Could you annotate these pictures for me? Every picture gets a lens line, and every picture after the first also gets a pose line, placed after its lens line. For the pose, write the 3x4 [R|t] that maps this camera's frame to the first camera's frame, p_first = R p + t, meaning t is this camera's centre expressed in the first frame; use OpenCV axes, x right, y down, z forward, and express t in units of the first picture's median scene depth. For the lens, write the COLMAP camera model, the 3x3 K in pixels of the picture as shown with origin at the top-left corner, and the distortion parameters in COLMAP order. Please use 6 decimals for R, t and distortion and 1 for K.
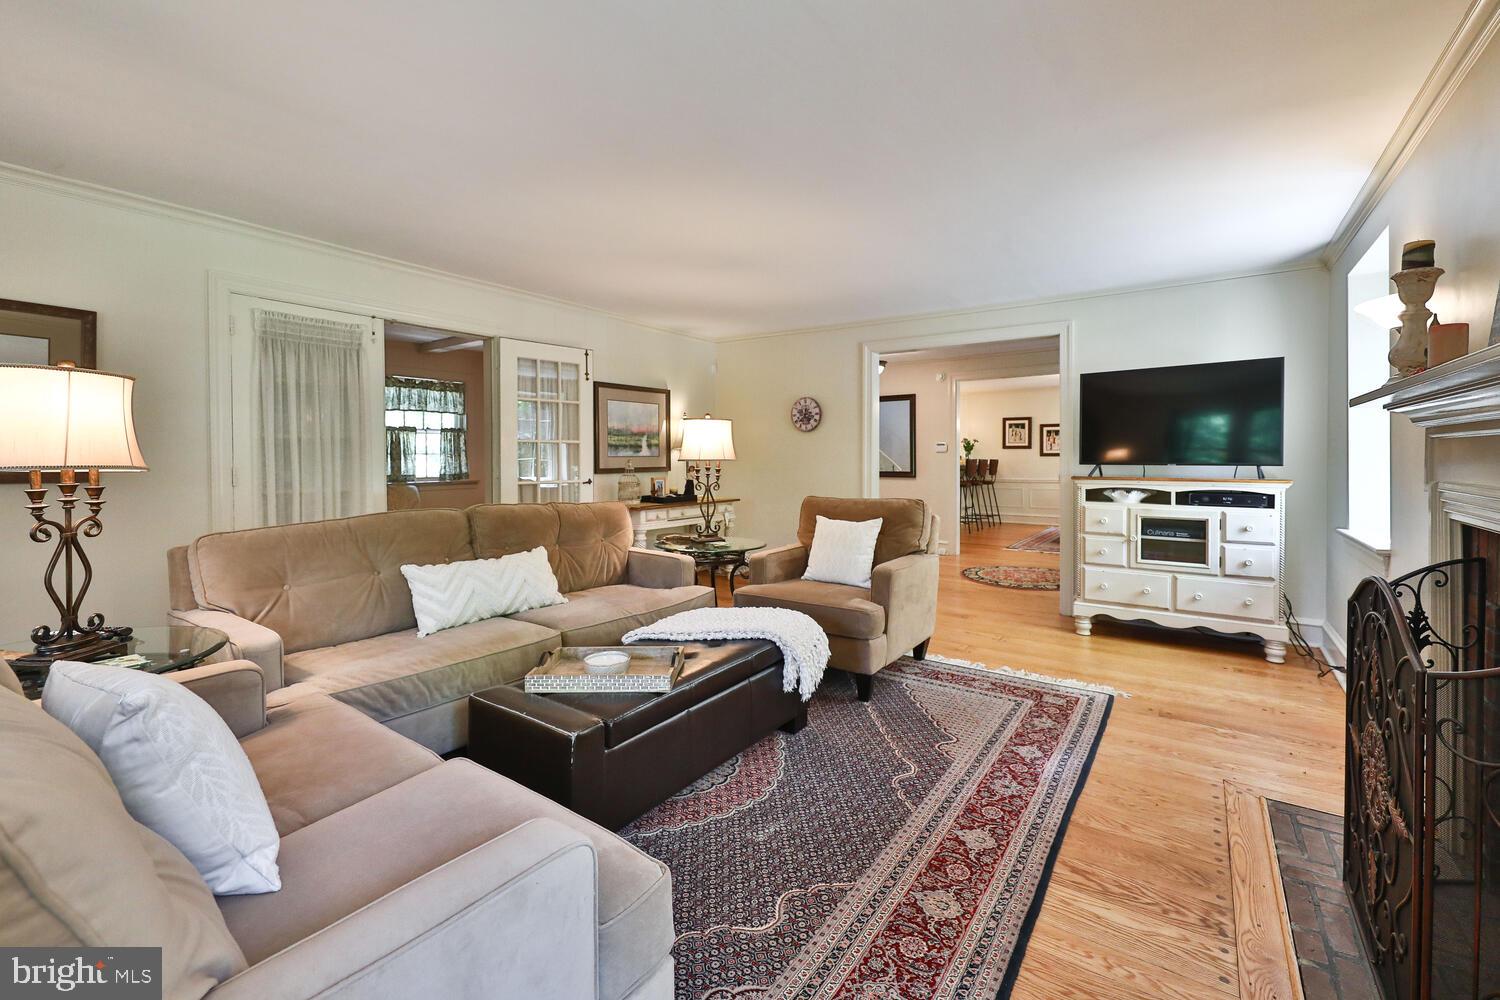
lens RADIAL K [[633.6, 0, 741.1], [0, 633.6, 466.9], [0, 0, 1]] dist [0.001909, -0.000566]
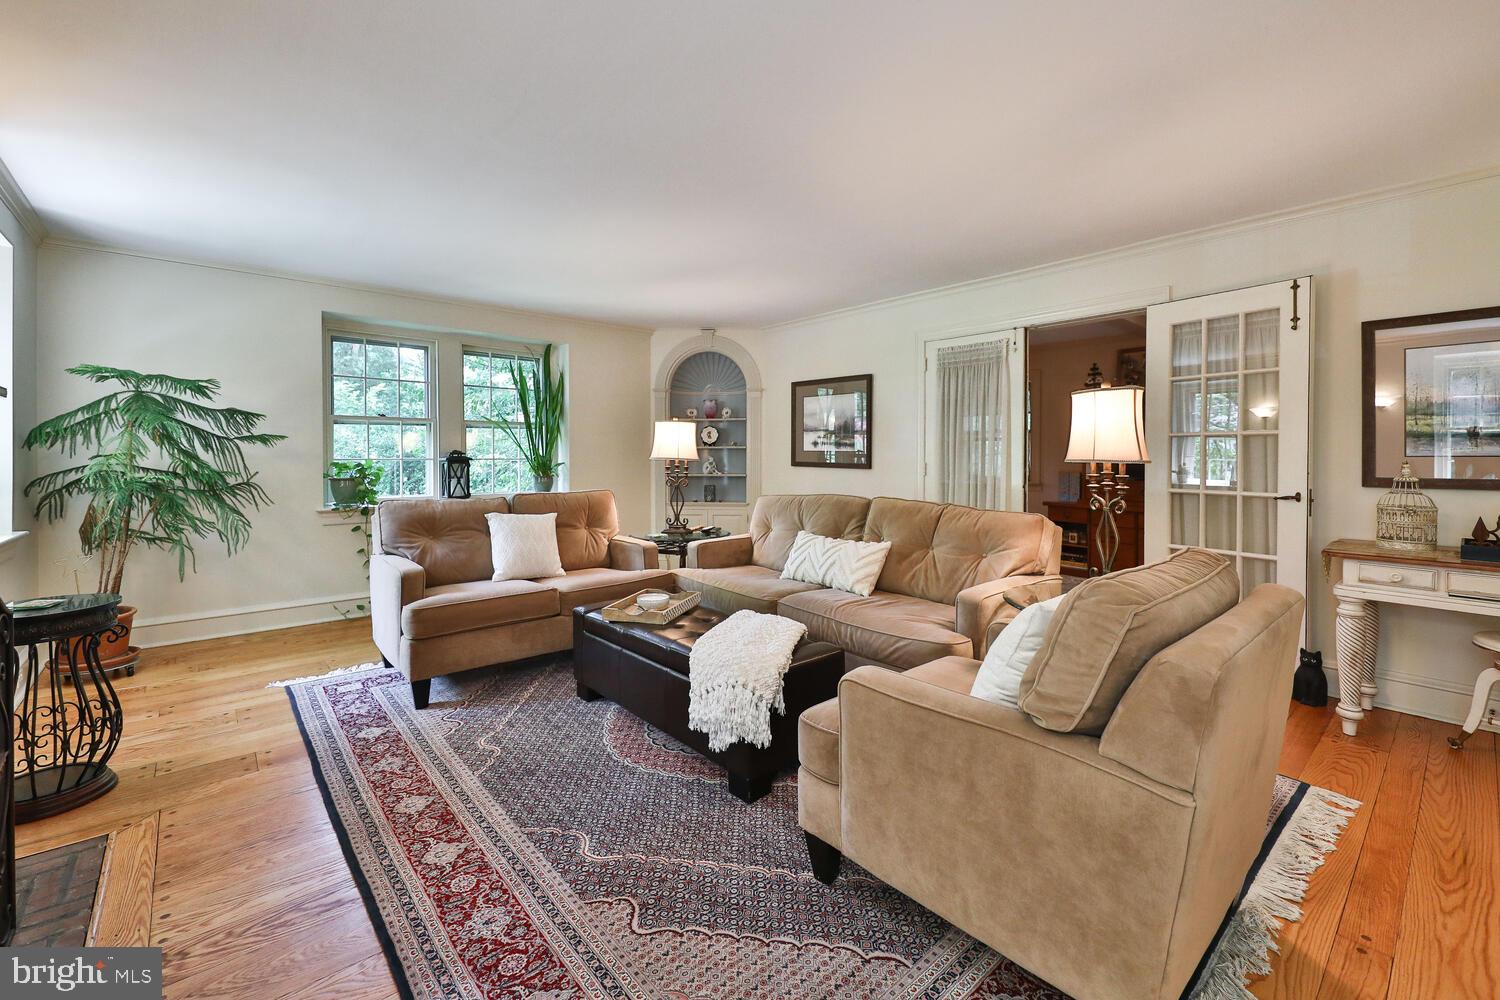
lens RADIAL K [[633.6, 0, 760.1], [0, 633.6, 454.9], [0, 0, 1]] dist [0.001909, -0.000566]
pose [[-0.216474, -0.003173, -0.976283, 1.144679], [-0.018444, 0.999830, 0.000840, -0.019929], [0.976114, 0.018188, -0.216496, 1.580216]]
